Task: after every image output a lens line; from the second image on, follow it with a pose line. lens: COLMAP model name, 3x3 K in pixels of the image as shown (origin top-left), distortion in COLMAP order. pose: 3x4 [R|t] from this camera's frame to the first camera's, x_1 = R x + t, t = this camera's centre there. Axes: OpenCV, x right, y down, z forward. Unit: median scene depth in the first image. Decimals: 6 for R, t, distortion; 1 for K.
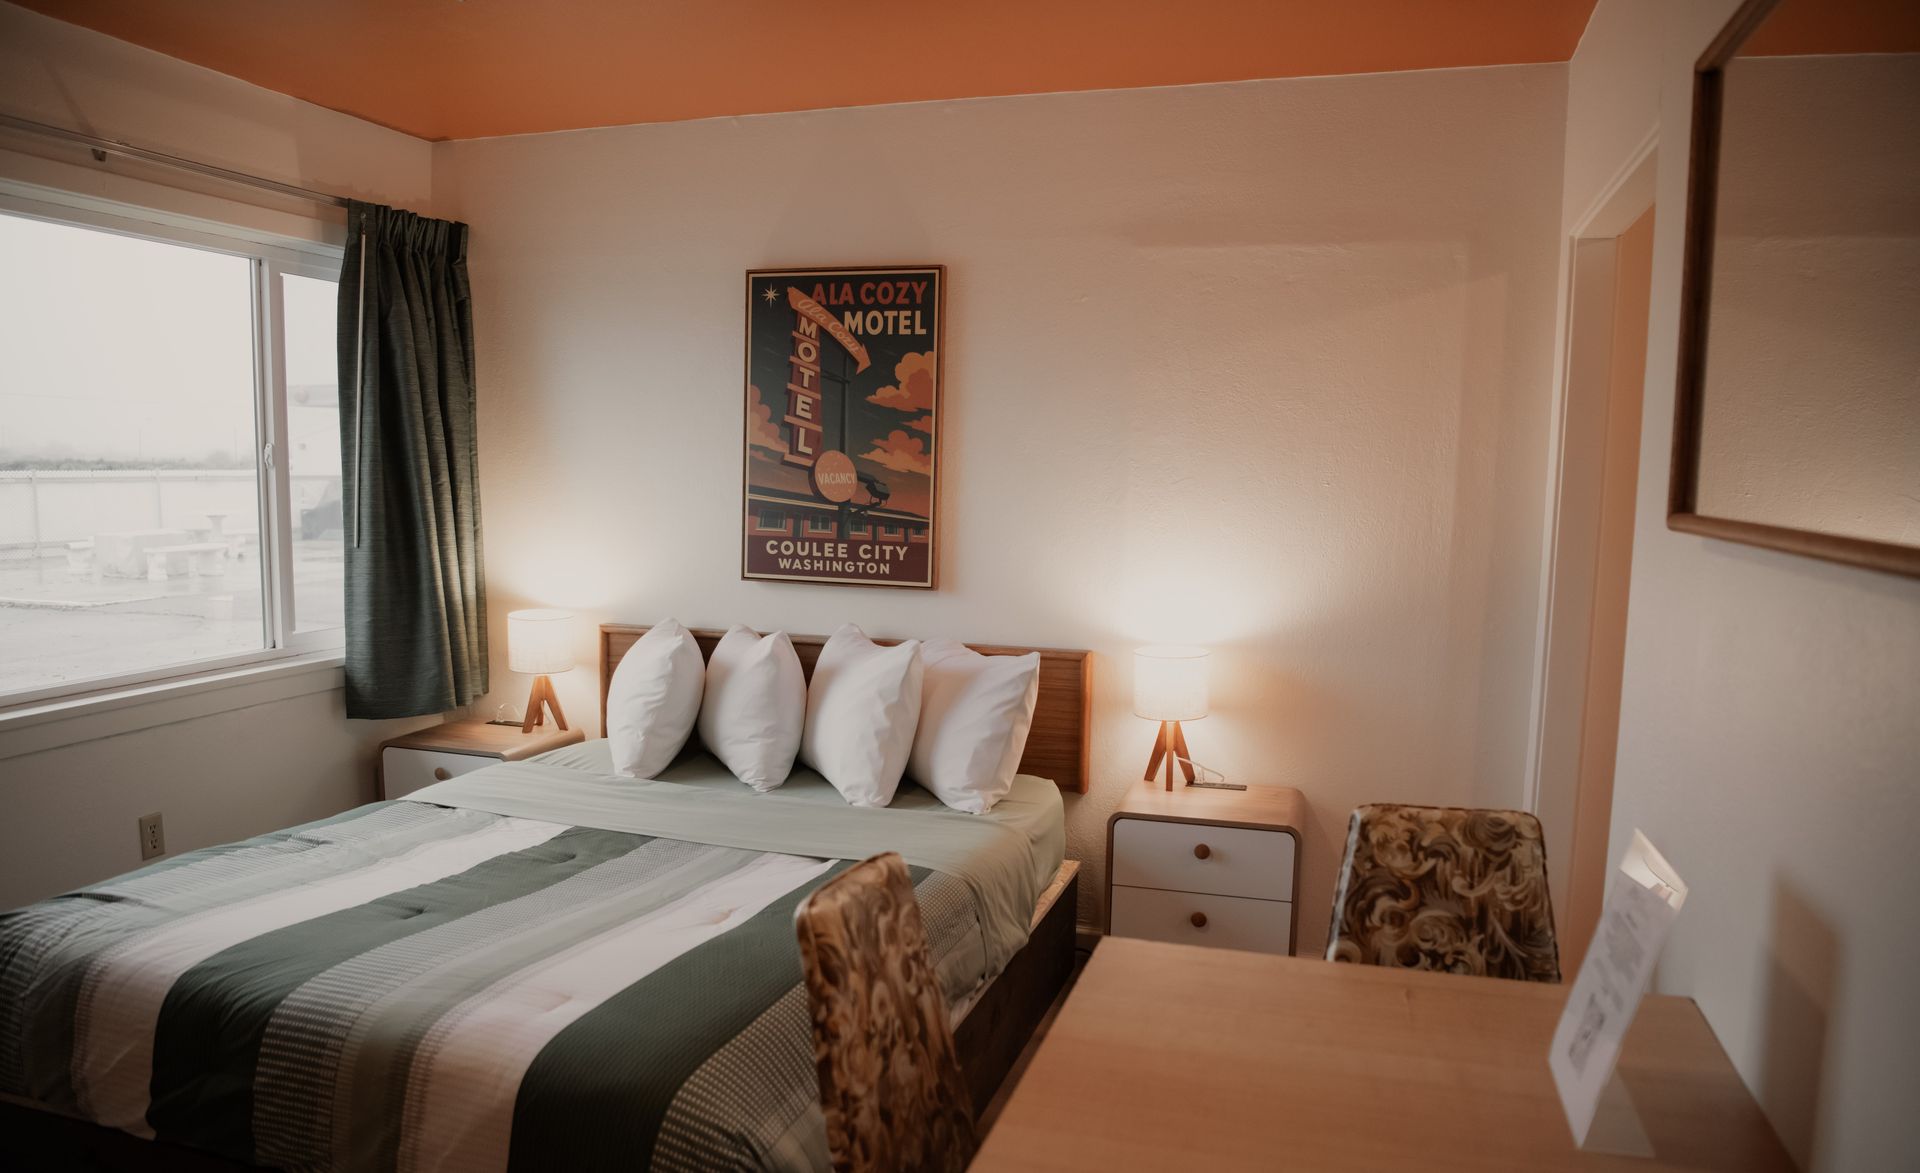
lens RADIAL K [[1323.9, 0, 963.7], [0, 1323.9, 630.8], [0, 0, 1]] dist [-0.068888, 0.005193]
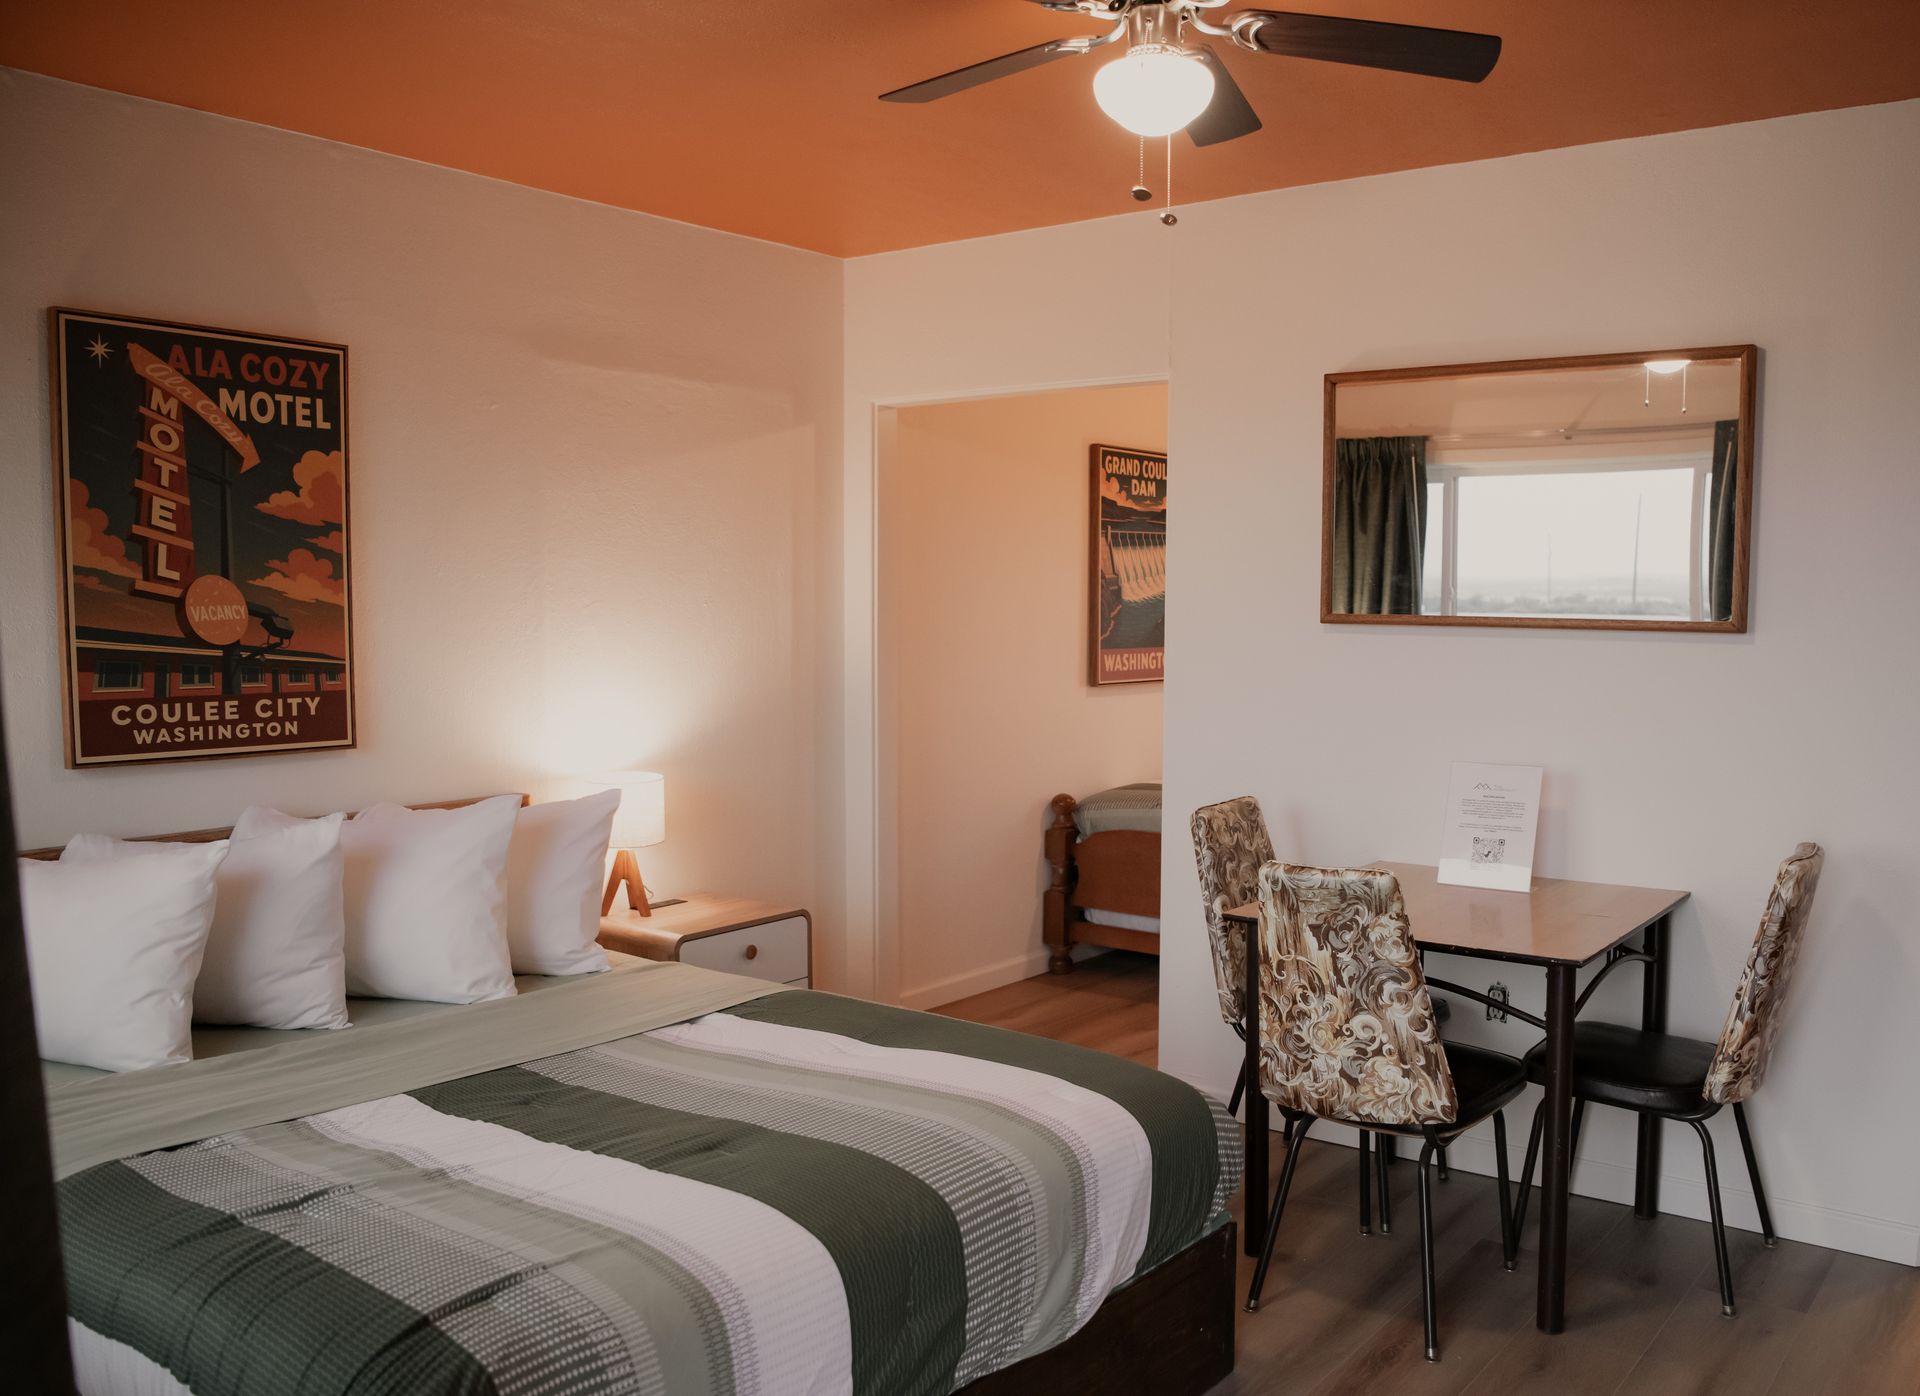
lens RADIAL K [[1564.3, 0, 1098.7], [0, 1564.3, 741.4], [0, 0, 1]] dist [-0.059636, 0.020326]
pose [[0.315088, -0.104279, 0.943316, -0.757318], [0.119161, 0.990426, 0.069685, -0.045809], [-0.941552, 0.090450, 0.324497, 0.268313]]
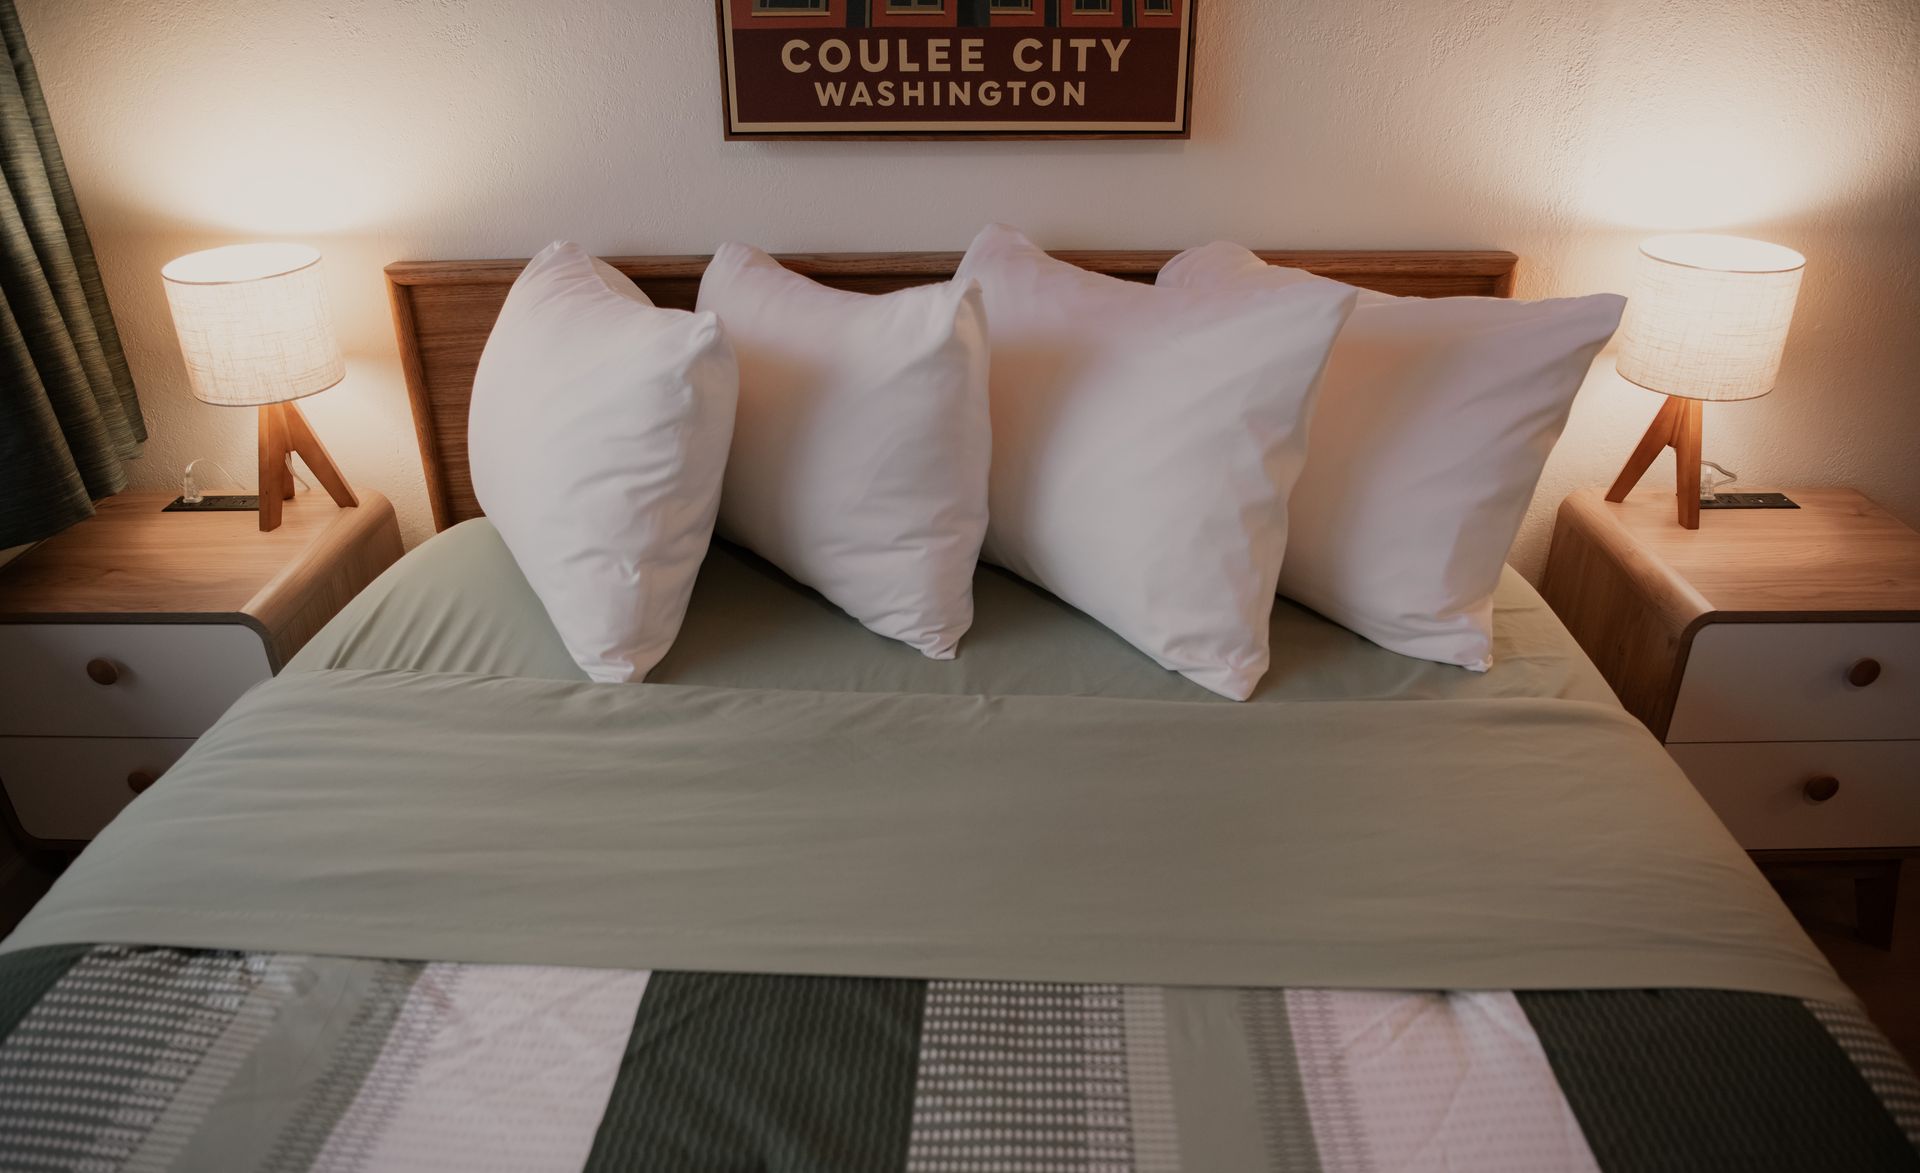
lens RADIAL K [[1323.9, 0, 963.7], [0, 1323.9, 630.8], [0, 0, 1]] dist [-0.068888, 0.005193]
pose [[0.963054, -0.151825, 0.222430, -0.220597], [0.063158, 0.930231, 0.361498, -0.040323], [-0.261796, -0.334094, 0.905452, 0.551401]]
